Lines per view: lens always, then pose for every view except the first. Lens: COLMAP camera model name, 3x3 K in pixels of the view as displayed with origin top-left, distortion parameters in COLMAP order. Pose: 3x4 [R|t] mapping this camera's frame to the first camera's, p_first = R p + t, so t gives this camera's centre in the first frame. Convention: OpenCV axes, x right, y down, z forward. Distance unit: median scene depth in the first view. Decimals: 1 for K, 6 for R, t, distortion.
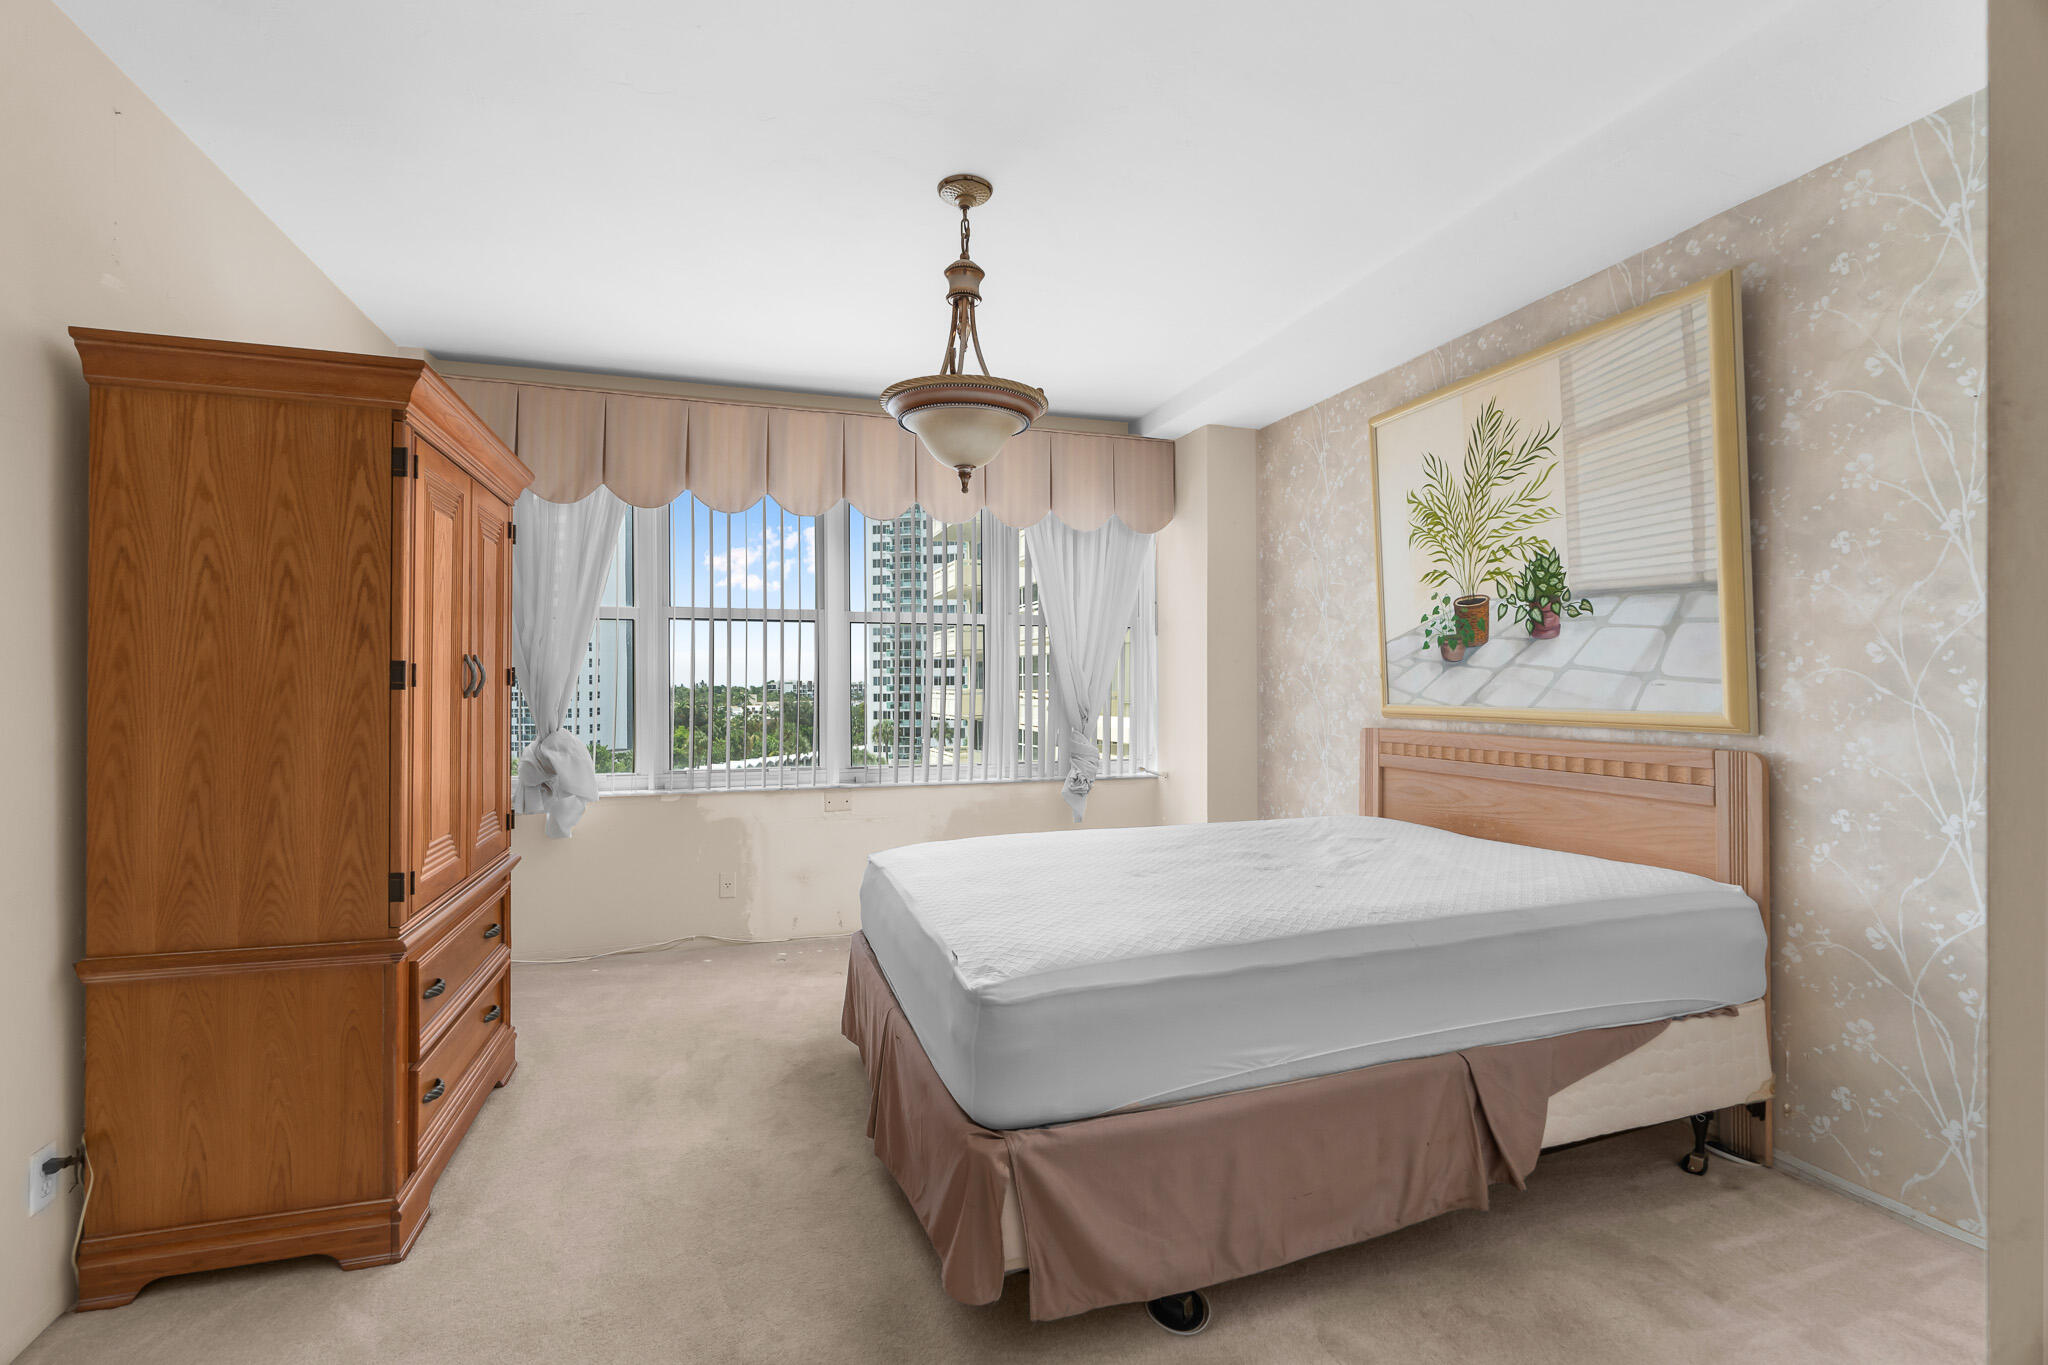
lens RADIAL K [[927.6, 0, 1025.6], [0, 927.6, 690.9], [0, 0, 1]] dist [0.001898, 0.000638]
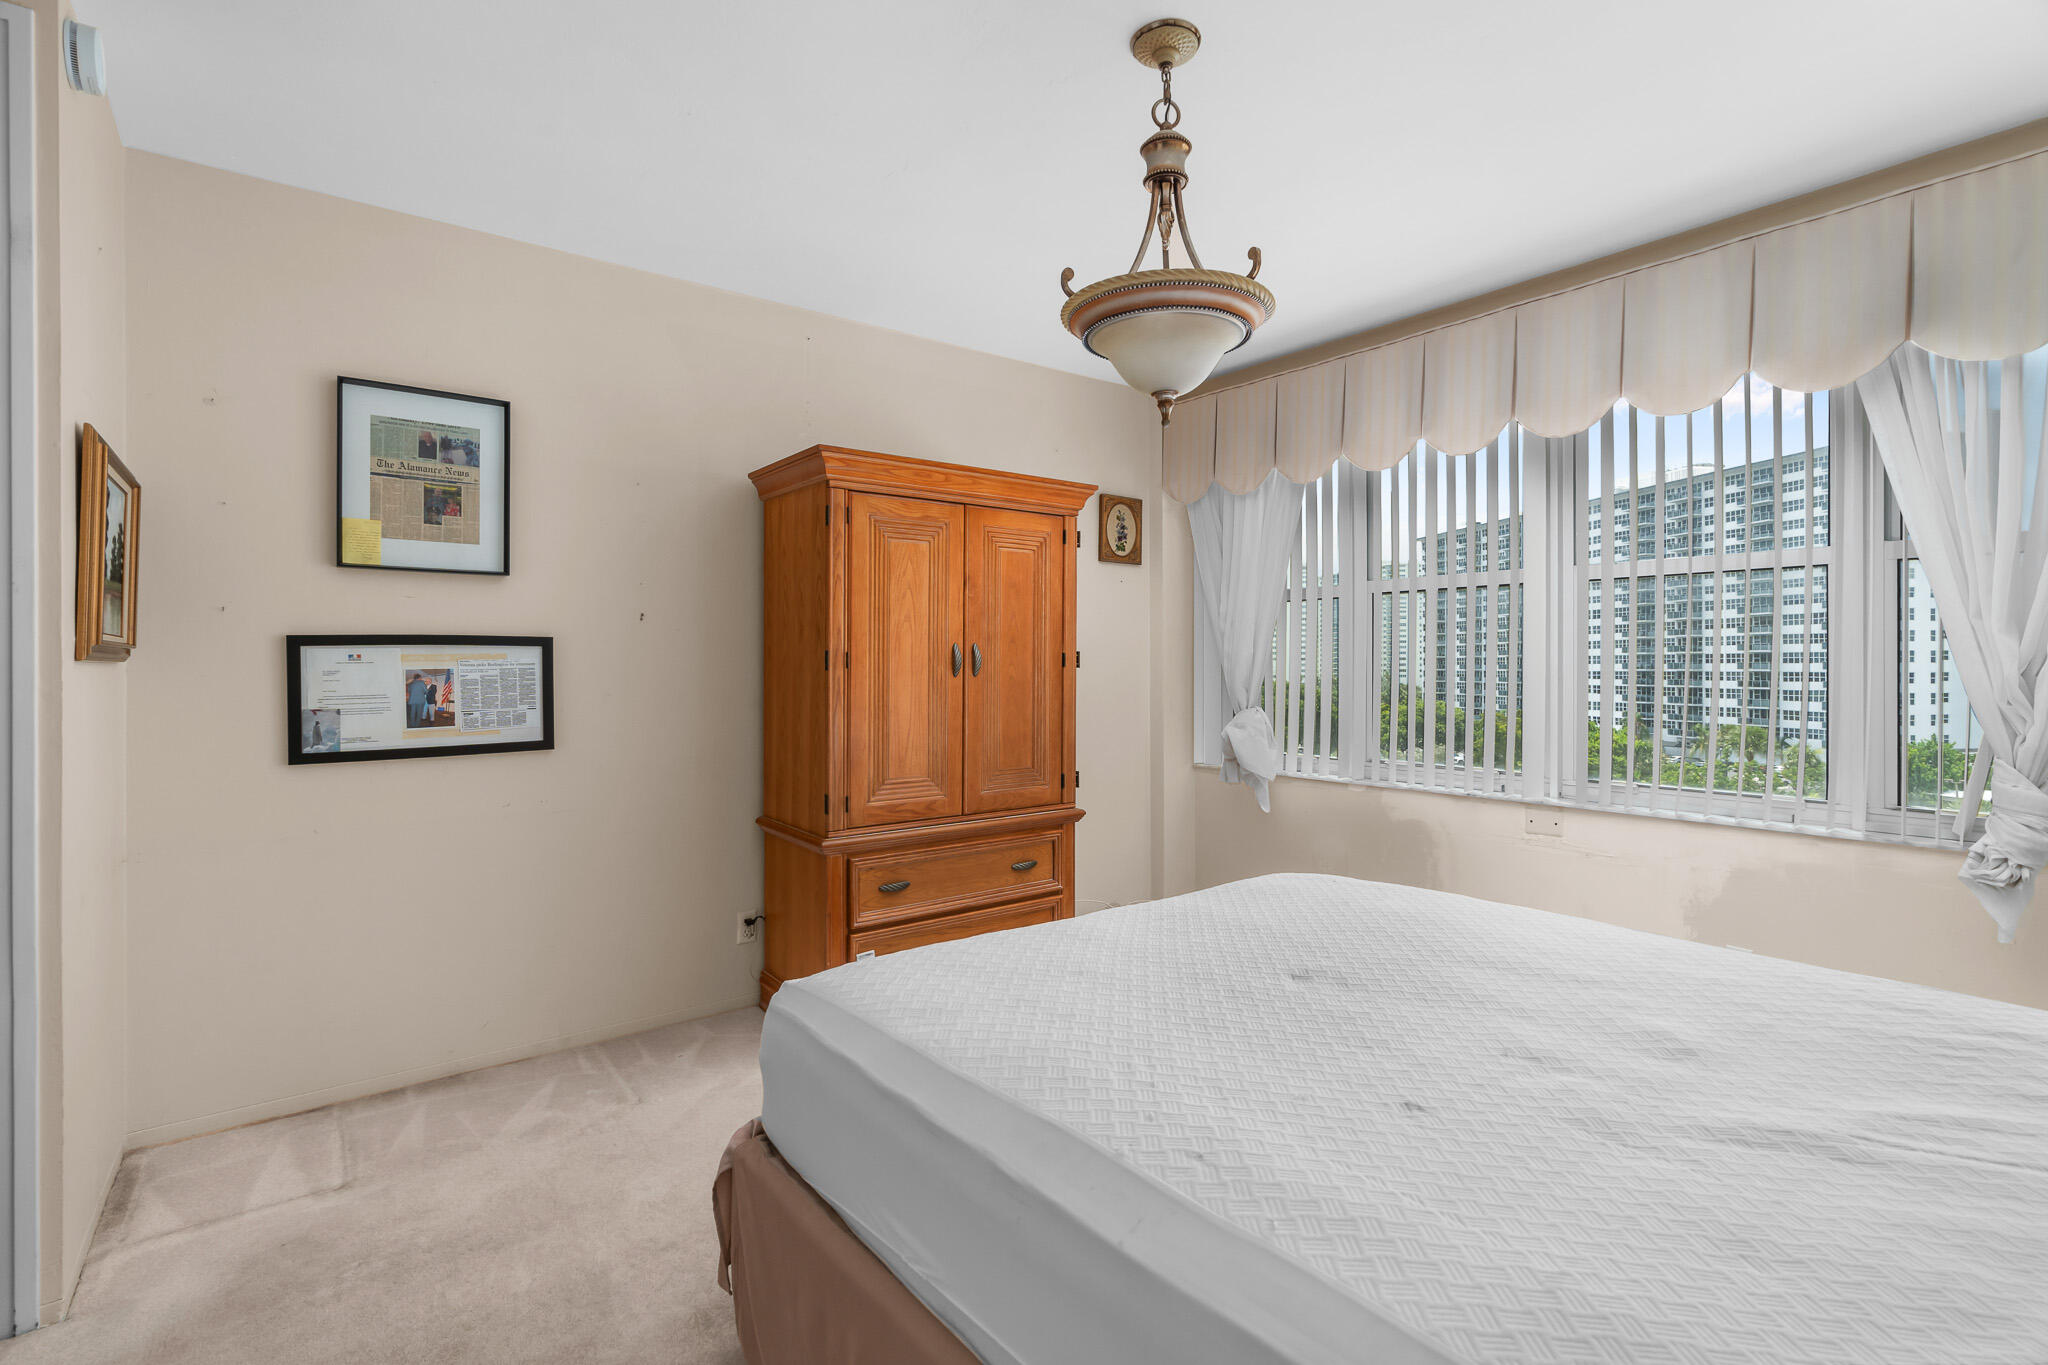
lens RADIAL K [[950.0, 0, 1025.8], [0, 950.0, 670.6], [0, 0, 1]] dist [0.002110, 0.000438]
pose [[0.337584, 0.008922, -0.941253, 0.590768], [-0.006523, 0.999953, 0.007139, -0.008365], [0.941273, 0.003729, 0.337627, 0.551591]]
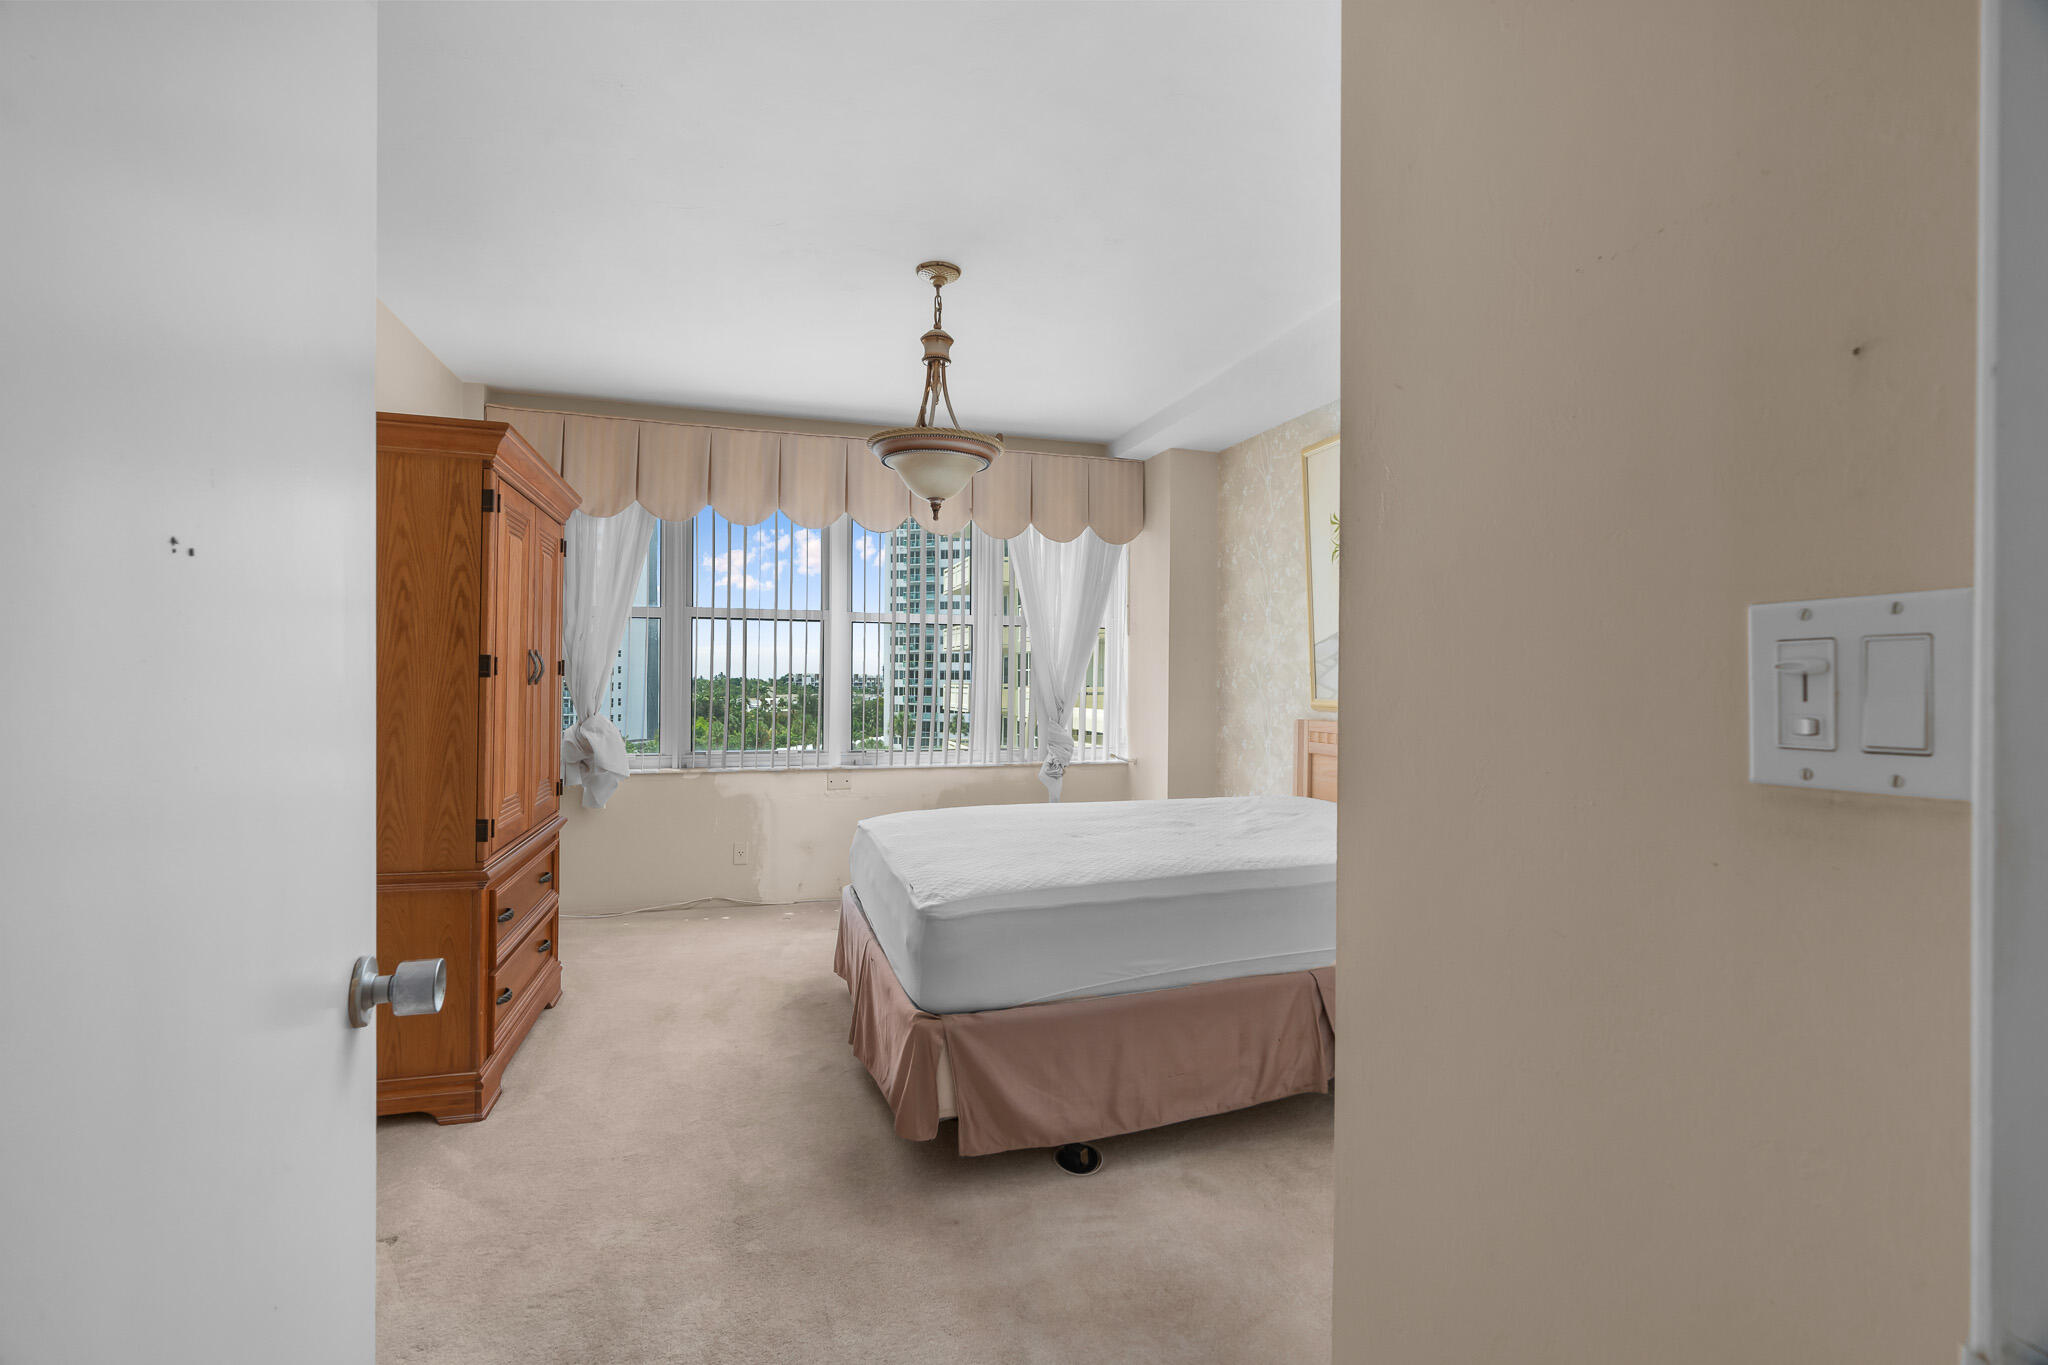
lens RADIAL K [[926.4, 0, 1024.0], [0, 926.4, 682.5], [0, 0, 1]] dist [0.002479, 0.000490]
pose [[0.999765, 0.009493, -0.019504, 0.068398], [-0.009564, 0.999948, -0.003546, 0.002377], [0.019470, 0.003732, 0.999803, -0.191183]]
